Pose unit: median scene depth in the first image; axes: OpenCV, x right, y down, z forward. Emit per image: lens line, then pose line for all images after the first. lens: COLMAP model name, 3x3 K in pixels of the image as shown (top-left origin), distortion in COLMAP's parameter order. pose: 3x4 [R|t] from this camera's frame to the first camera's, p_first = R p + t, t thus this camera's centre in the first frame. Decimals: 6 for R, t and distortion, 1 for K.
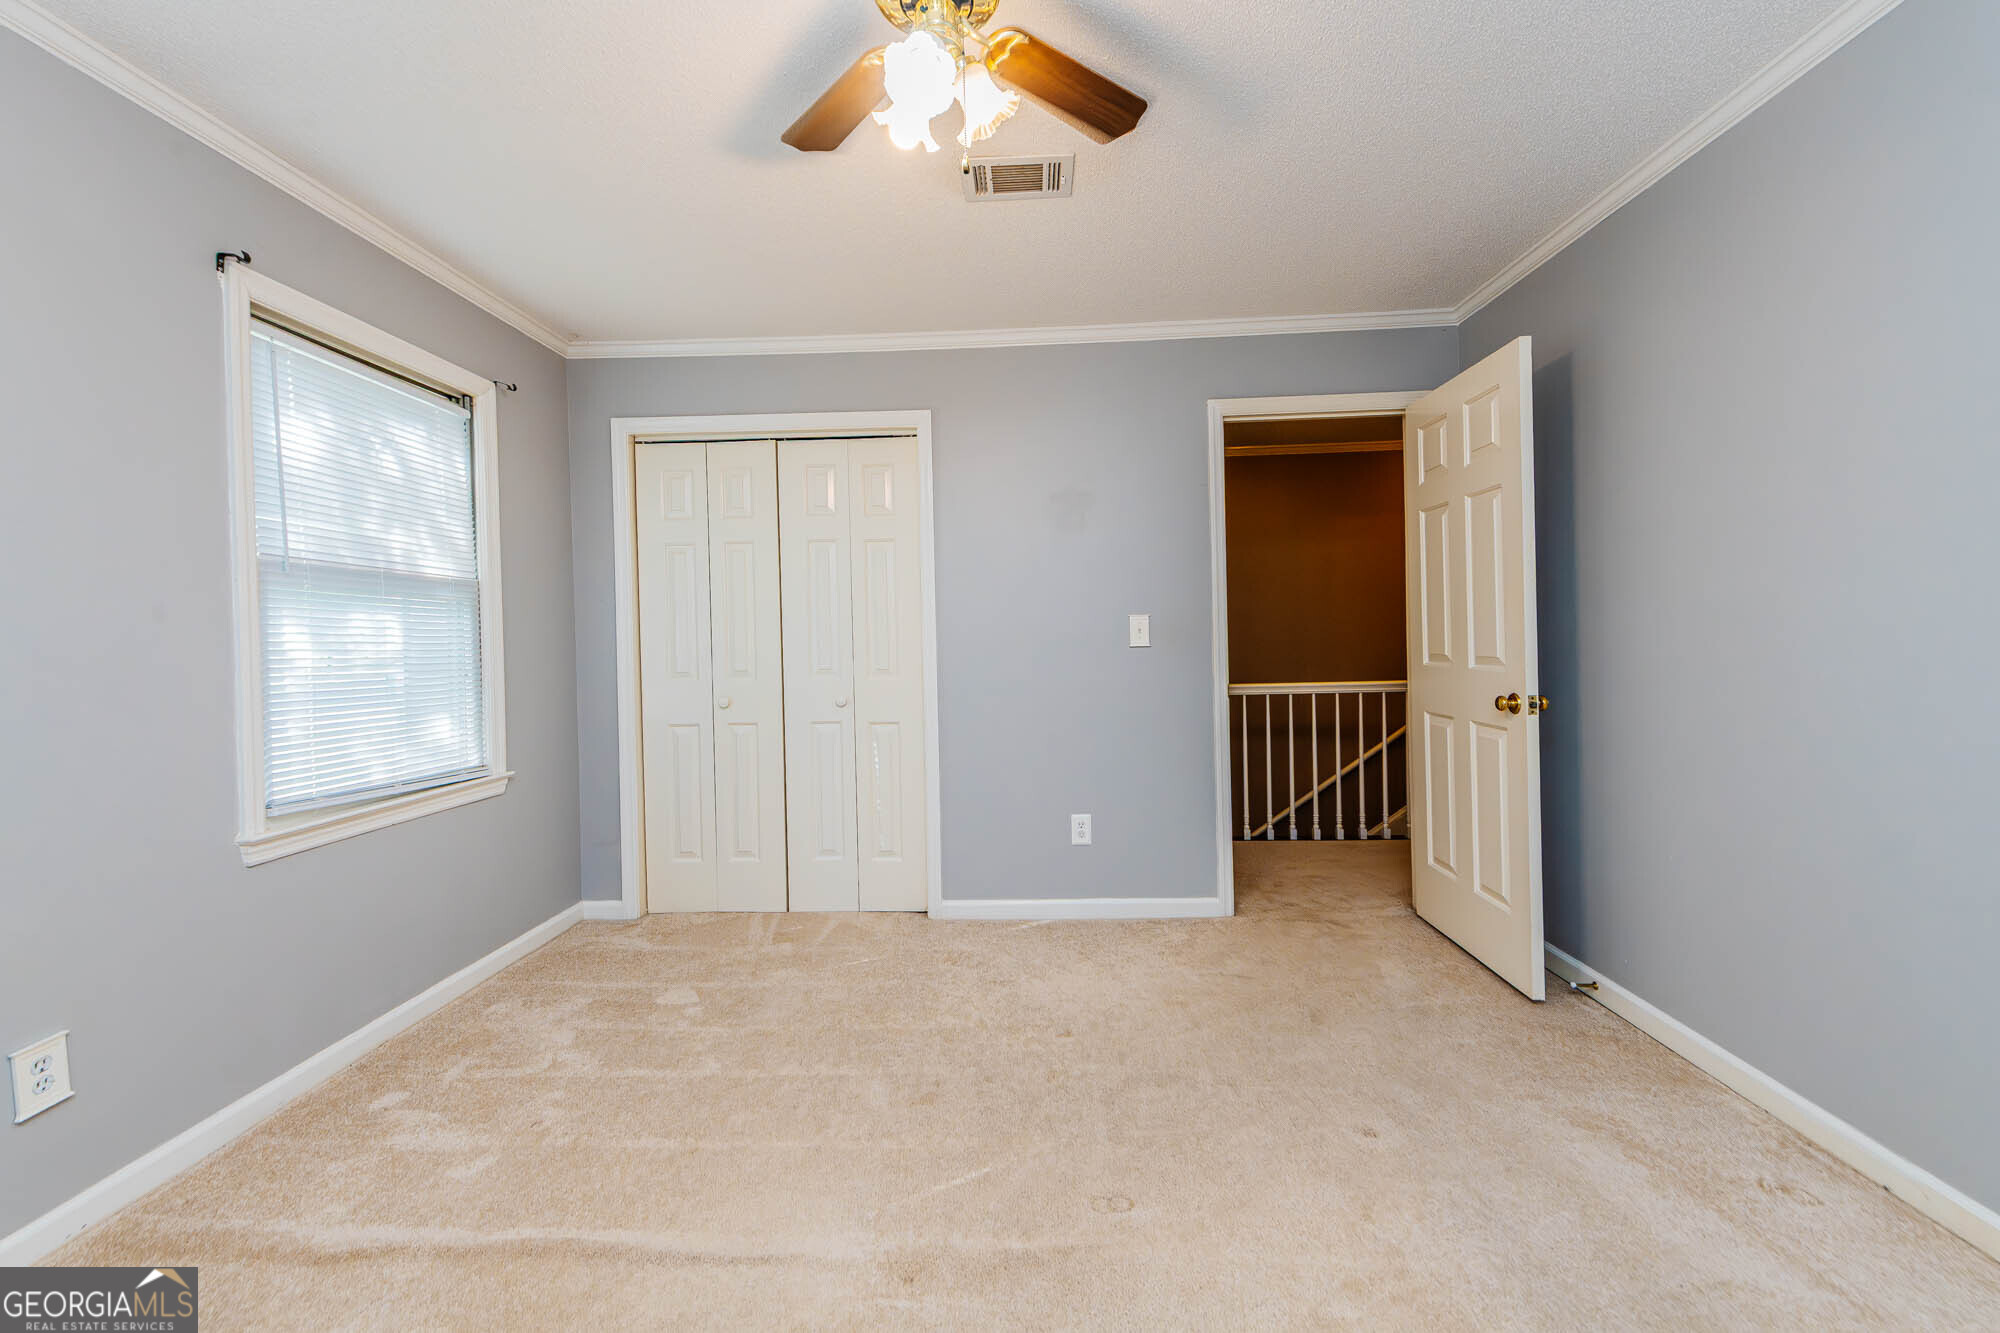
lens RADIAL K [[793.0, 0, 991.6], [0, 793.0, 638.7], [0, 0, 1]] dist [0.013173, -0.000193]
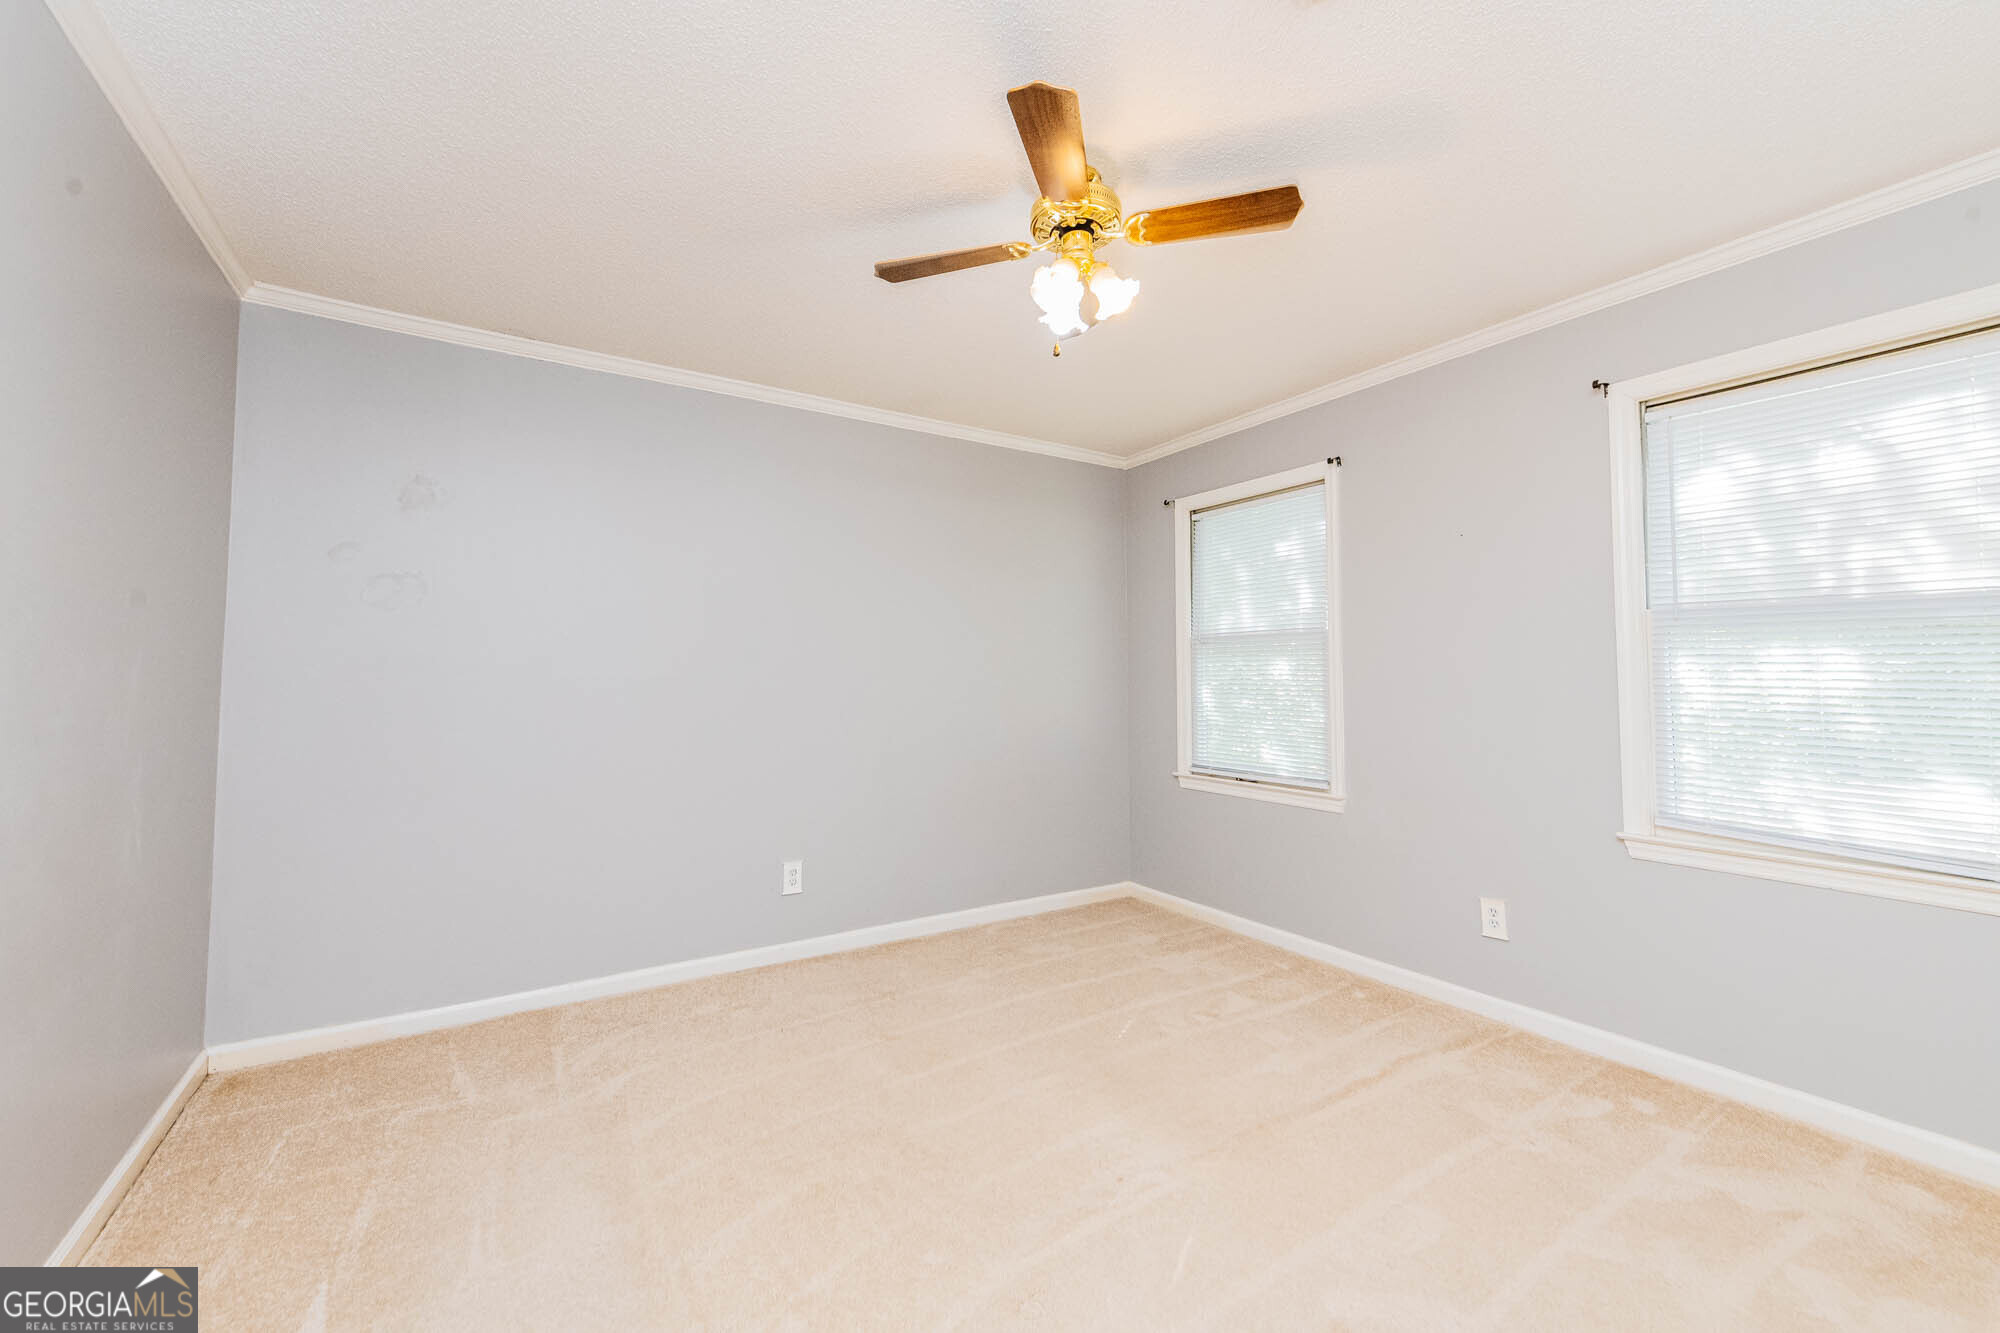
lens RADIAL K [[793.0, 0, 991.6], [0, 793.0, 638.7], [0, 0, 1]] dist [0.013173, -0.000193]
pose [[-0.815625, -0.016463, -0.578346, 0.493262], [0.008037, 0.999176, -0.039777, -0.012602], [0.578525, -0.037091, -0.814821, 1.162035]]
